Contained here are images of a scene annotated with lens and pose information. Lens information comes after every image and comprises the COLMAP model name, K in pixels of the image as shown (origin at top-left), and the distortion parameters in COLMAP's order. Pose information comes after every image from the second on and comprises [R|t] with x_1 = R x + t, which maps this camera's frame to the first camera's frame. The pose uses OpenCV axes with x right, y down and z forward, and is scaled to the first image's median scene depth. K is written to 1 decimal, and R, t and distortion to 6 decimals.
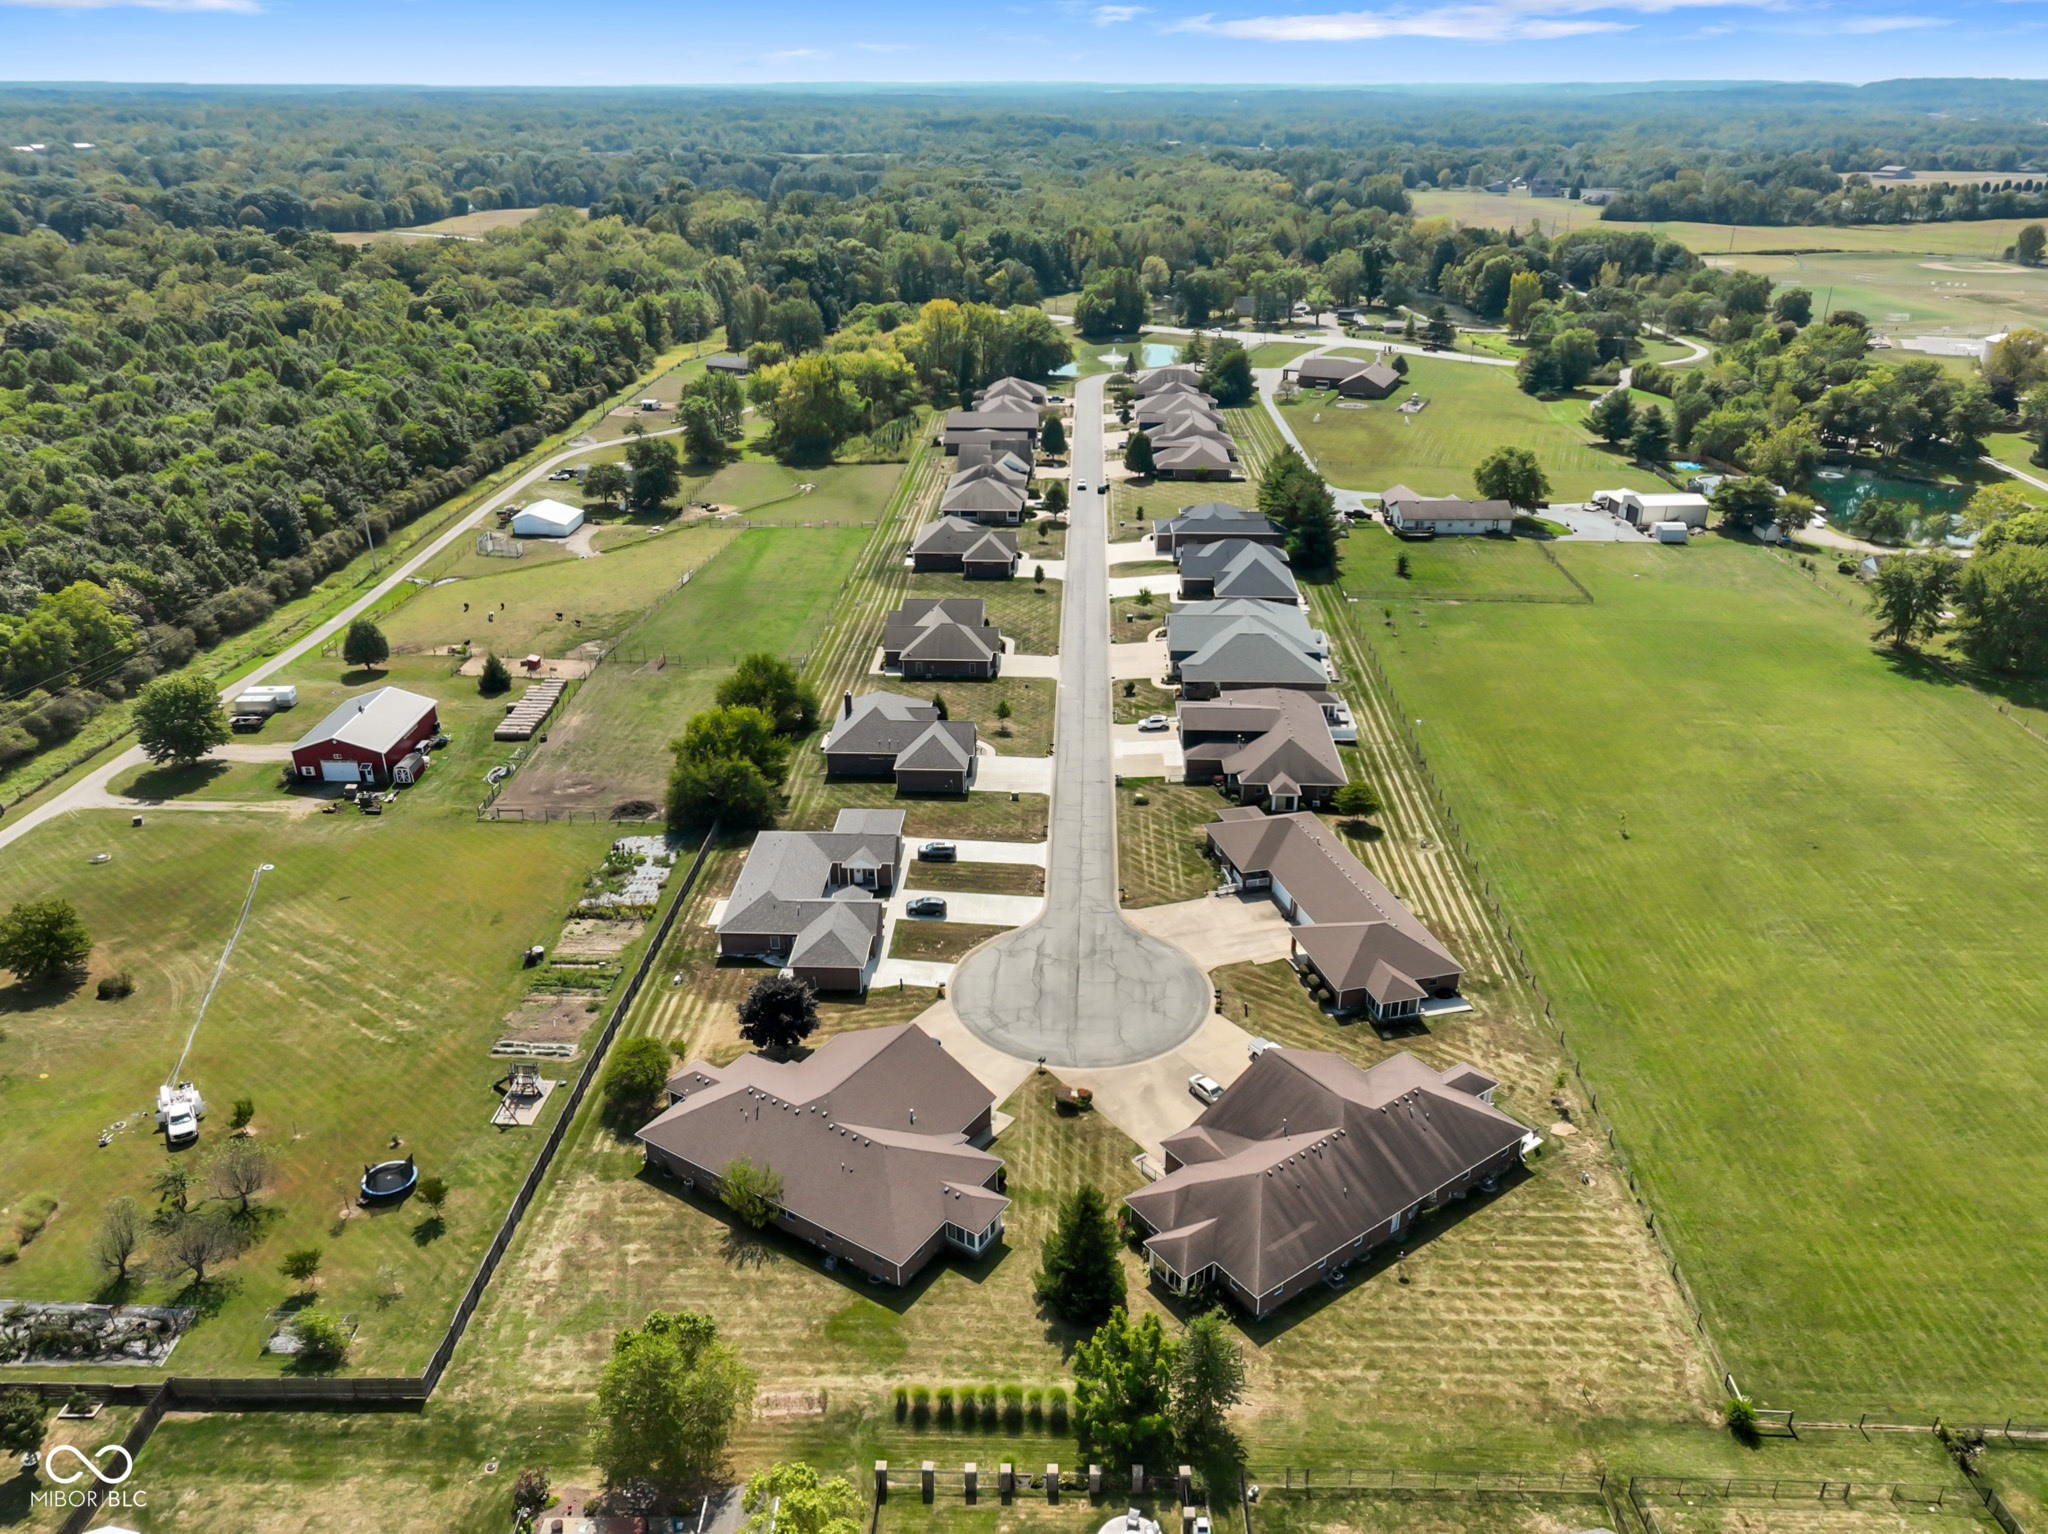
lens RADIAL K [[1493.6, 0, 1023.2], [0, 1493.6, 769.6], [0, 0, 1]] dist [0.003470, 0.008985]
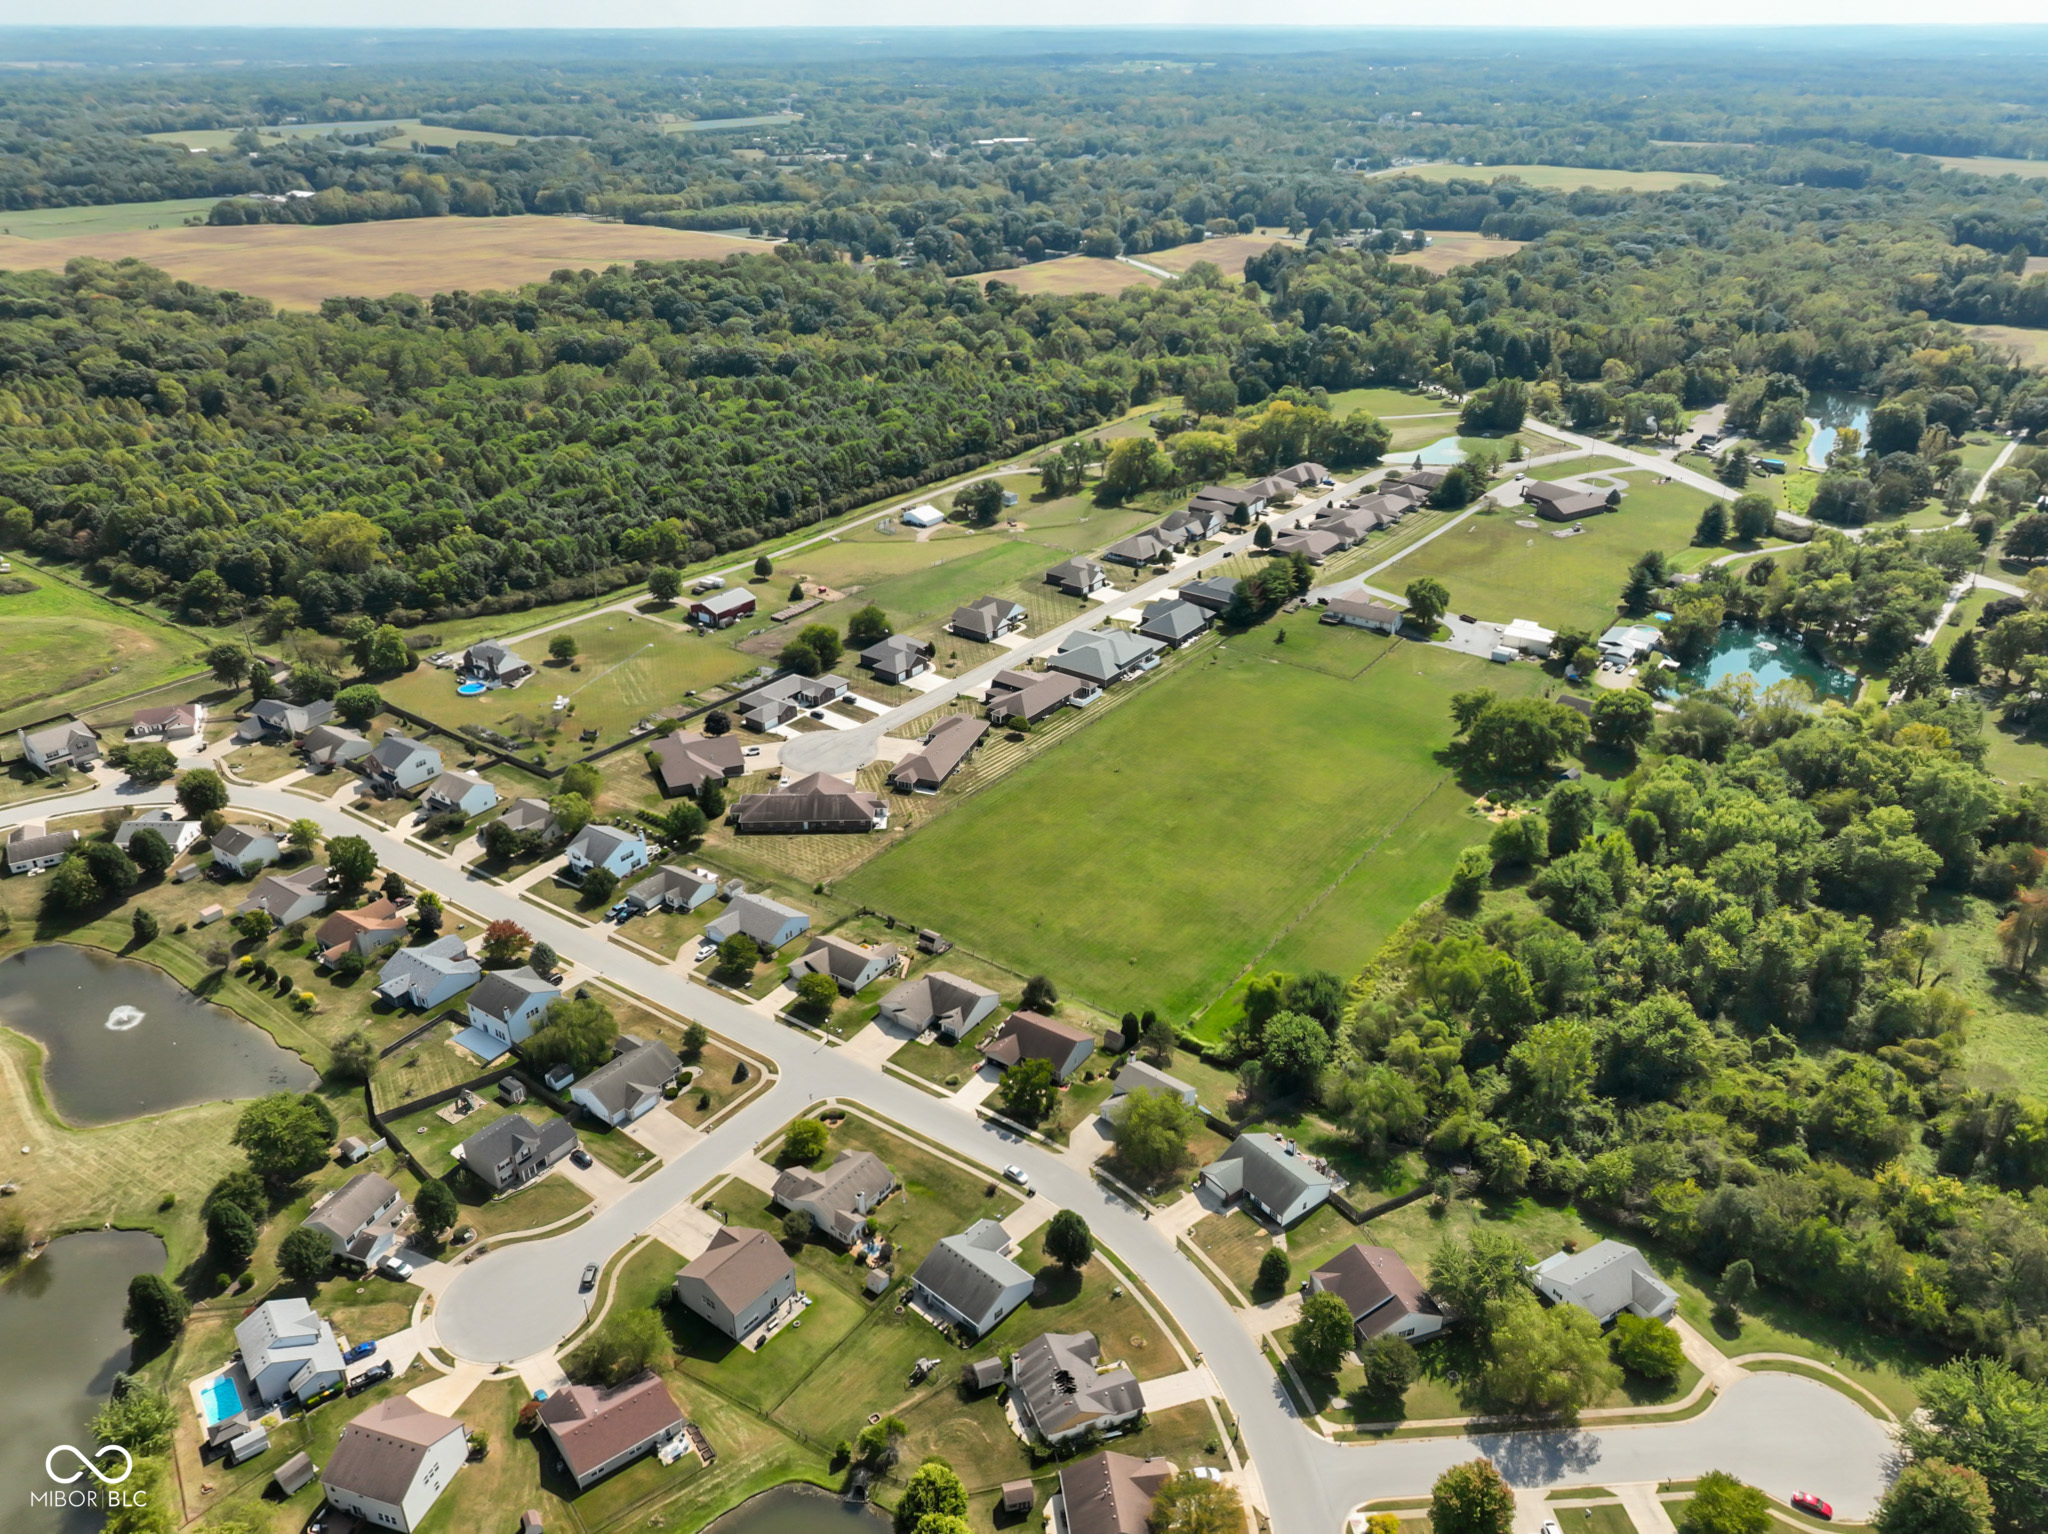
lens RADIAL K [[1493.6, 0, 1026.8], [0, 1493.6, 761.3], [0, 0, 1]] dist [0.003470, 0.008985]
pose [[0.828624, 0.254584, -0.498566, 1.179731], [-0.238005, 0.966321, 0.097868, -0.127281], [0.506690, 0.037565, 0.861309, -0.778622]]
